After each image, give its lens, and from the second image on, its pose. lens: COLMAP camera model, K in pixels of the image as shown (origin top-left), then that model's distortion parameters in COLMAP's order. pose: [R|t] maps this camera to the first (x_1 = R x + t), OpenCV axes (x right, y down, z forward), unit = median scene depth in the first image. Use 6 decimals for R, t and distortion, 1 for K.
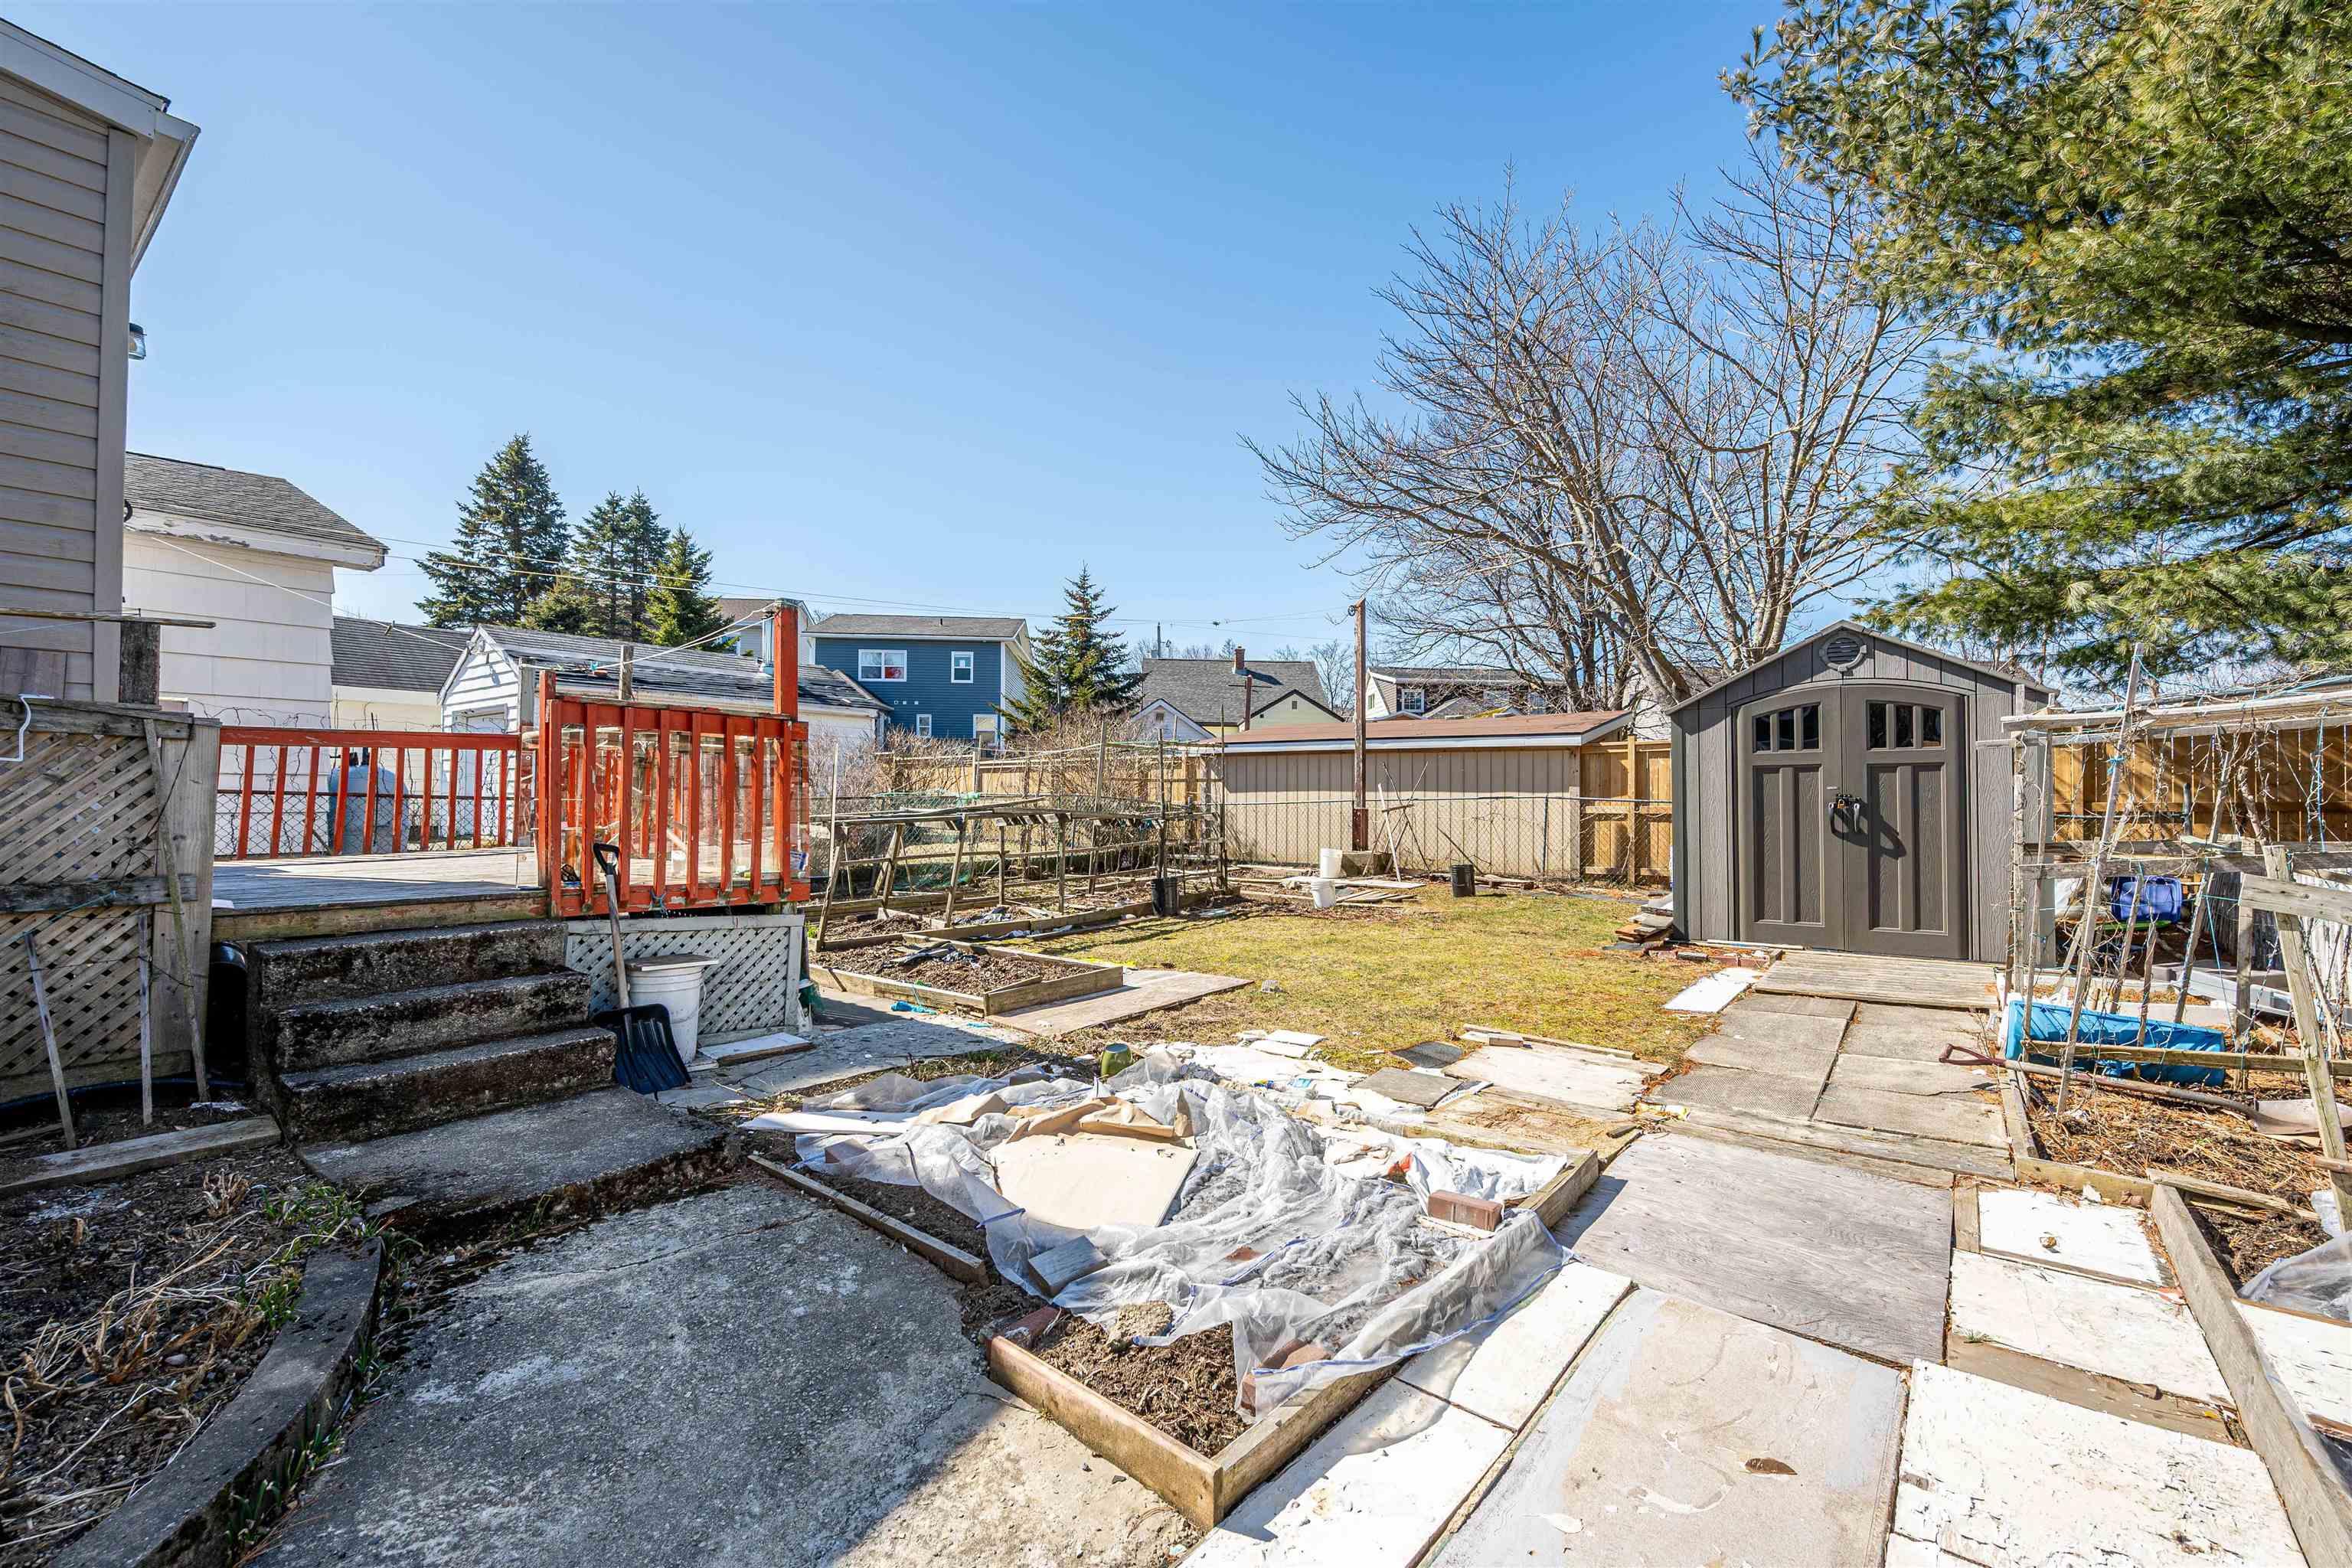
lens RADIAL K [[962.5, 0, 1215.1], [0, 962.5, 786.9], [0, 0, 1]] dist [-0.001319, -0.000367]
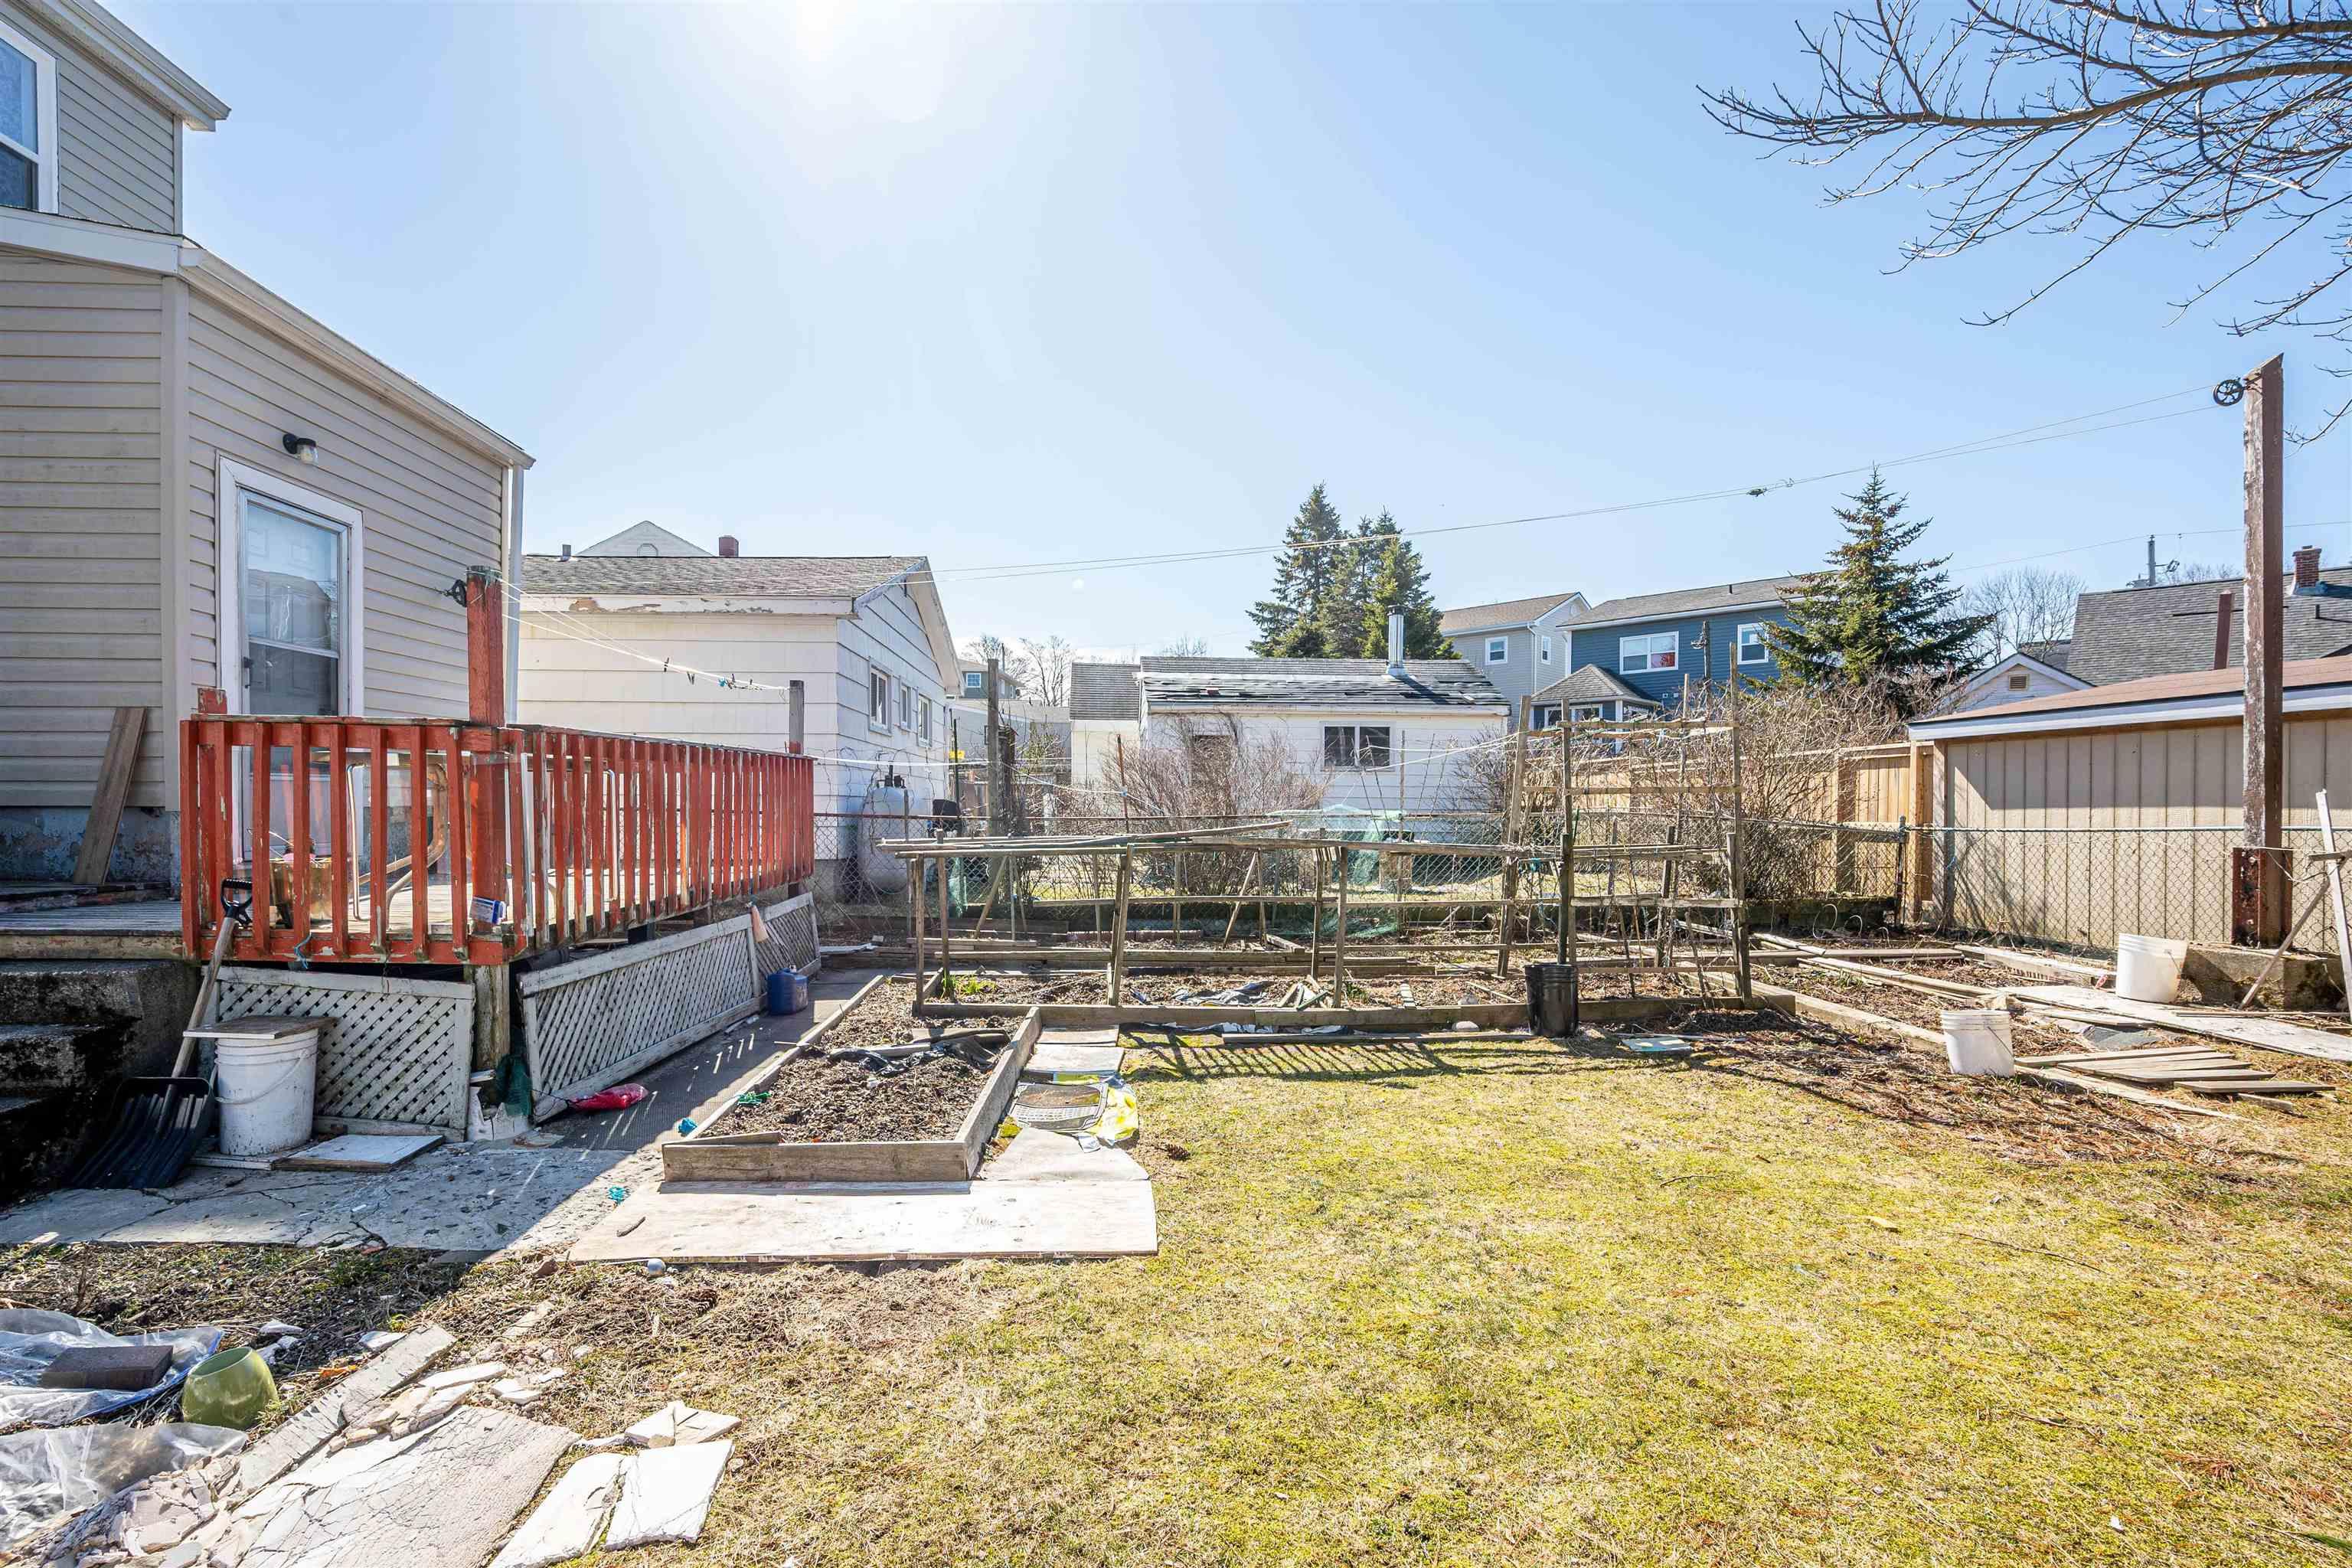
lens RADIAL K [[1006.9, 0, 1118.5], [0, 1006.9, 820.5], [0, 0, 1]] dist [0.000604, -0.000190]
pose [[0.632470, 0.011085, -0.774506, 0.081856], [0.006904, 0.999777, 0.019947, -0.001226], [0.774554, -0.017963, 0.632252, 0.146588]]
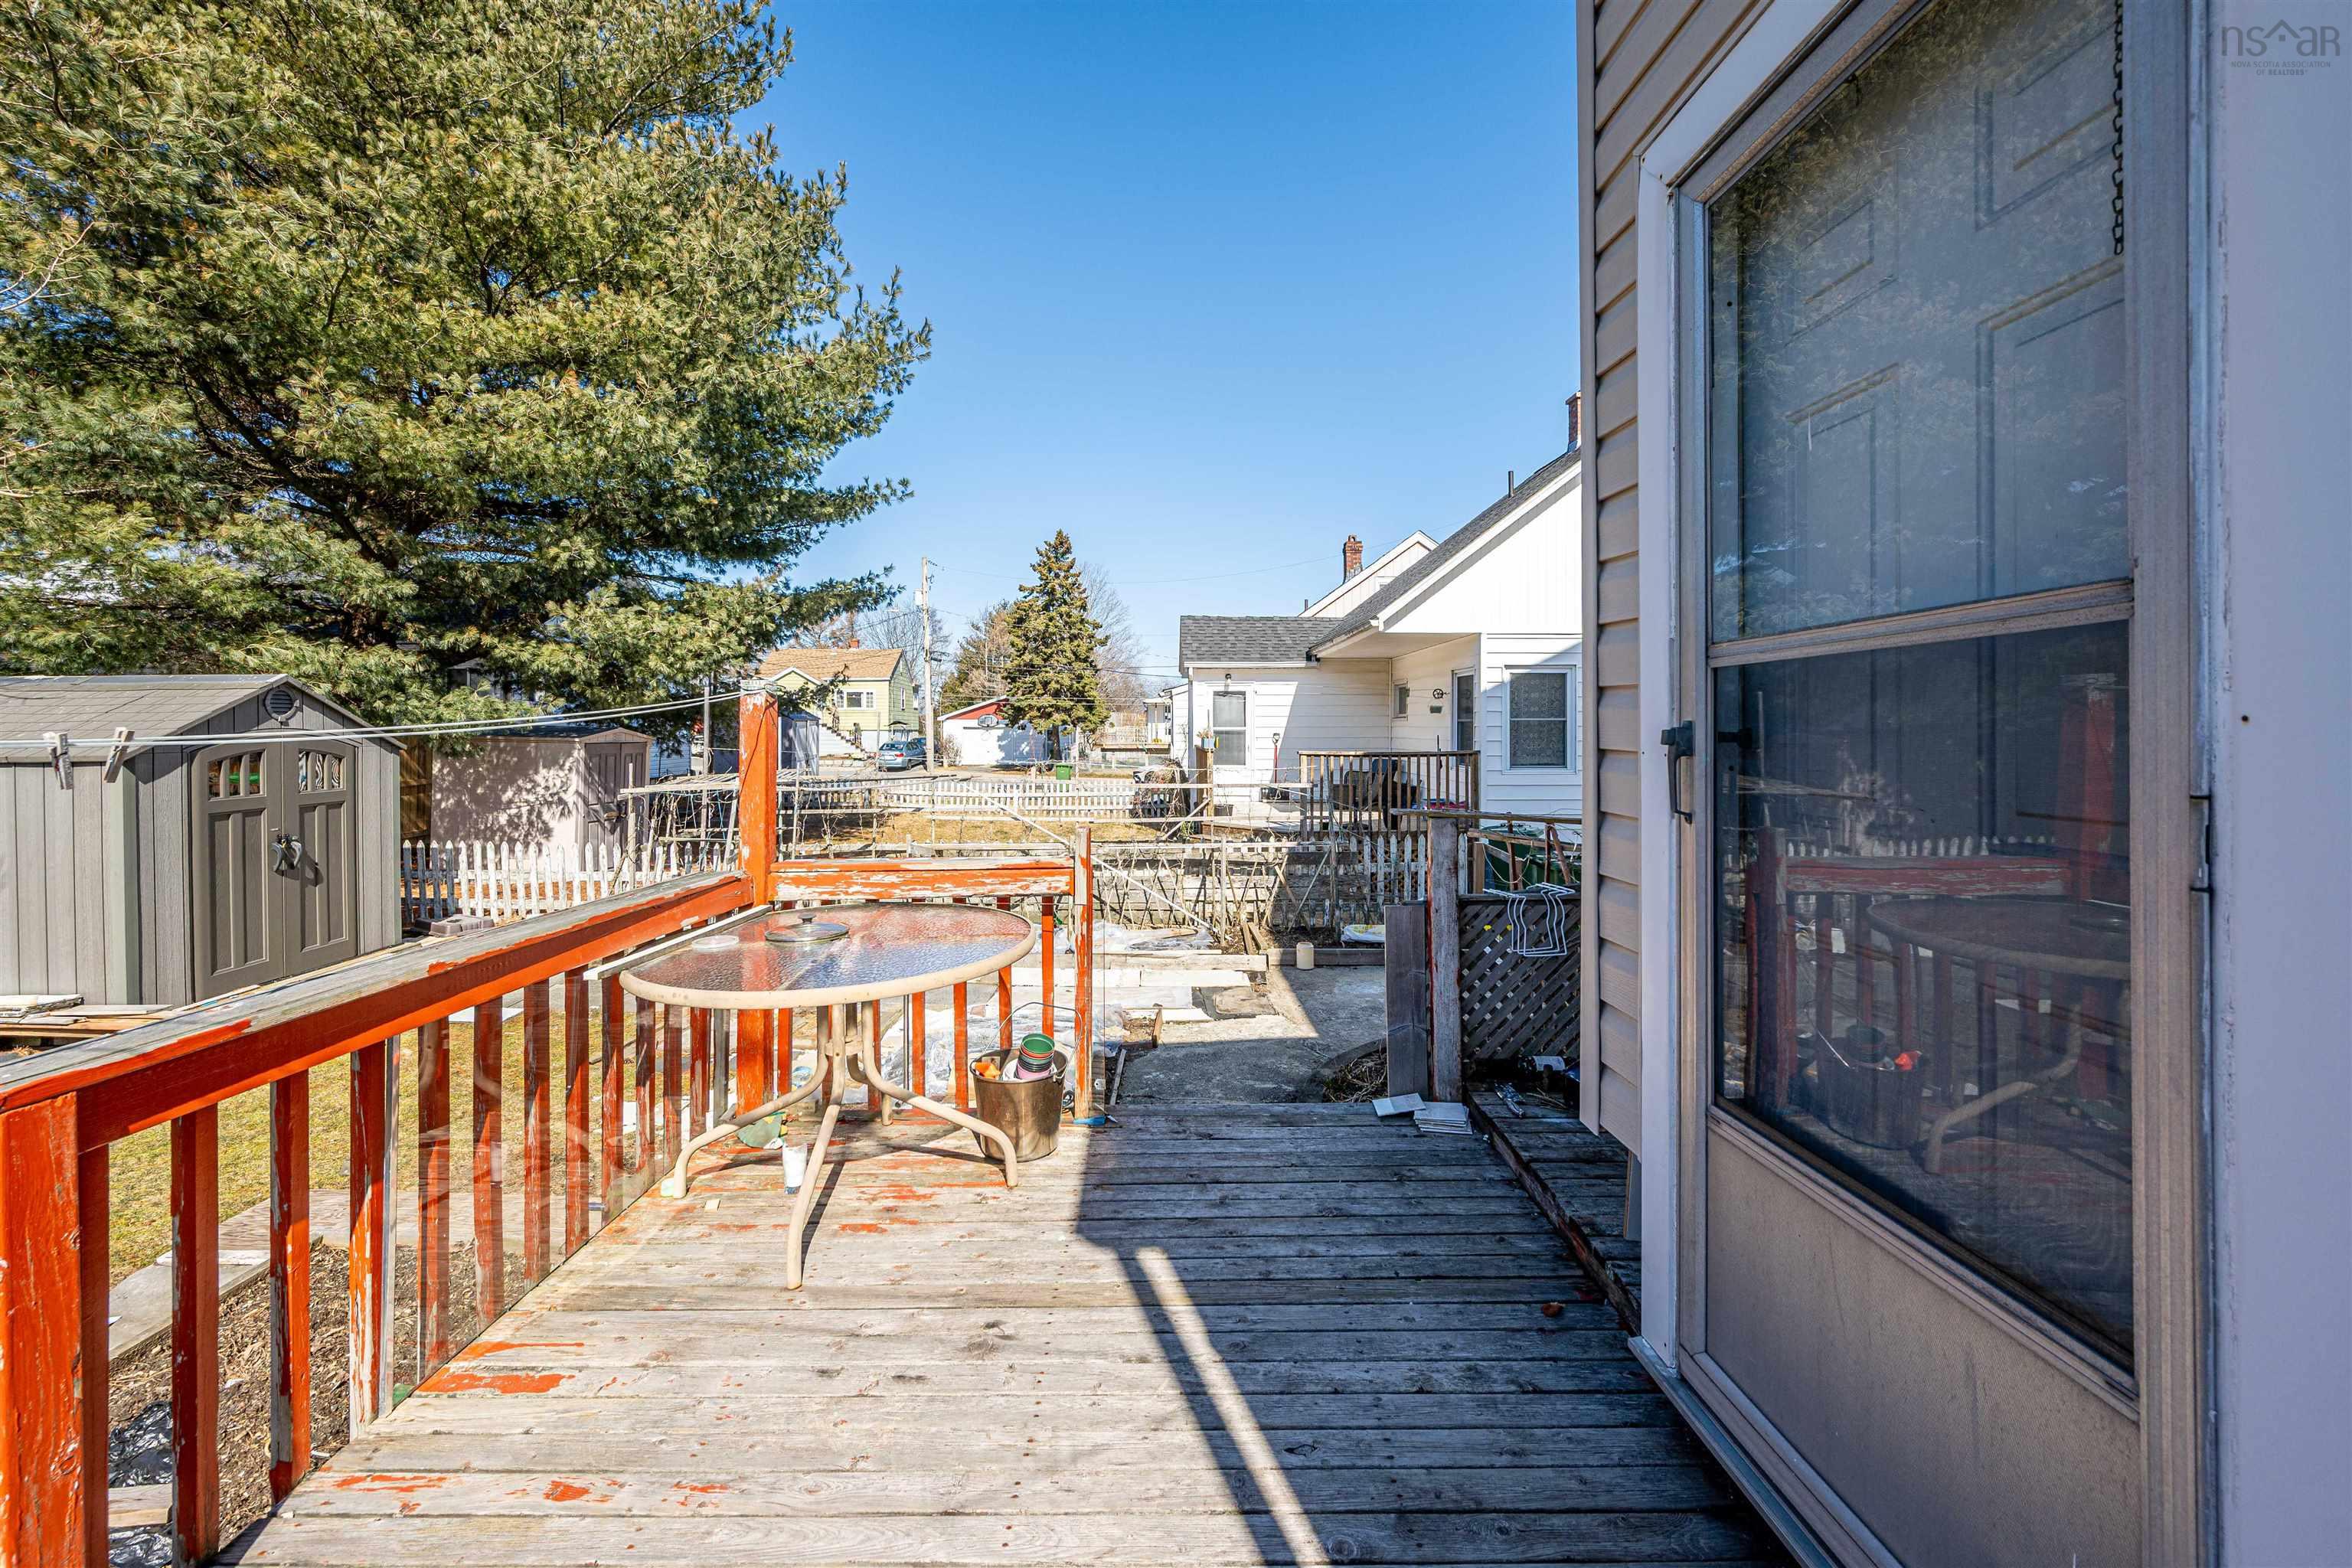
lens RADIAL K [[971.6, 0, 1147.7], [0, 971.6, 735.3], [0, 0, 1]] dist [0.000344, -0.000012]
pose [[-0.613537, -0.011173, 0.789587, -0.181195], [-0.009836, 0.999930, 0.006507, -0.026934], [-0.789605, -0.003774, -0.613604, 0.200057]]
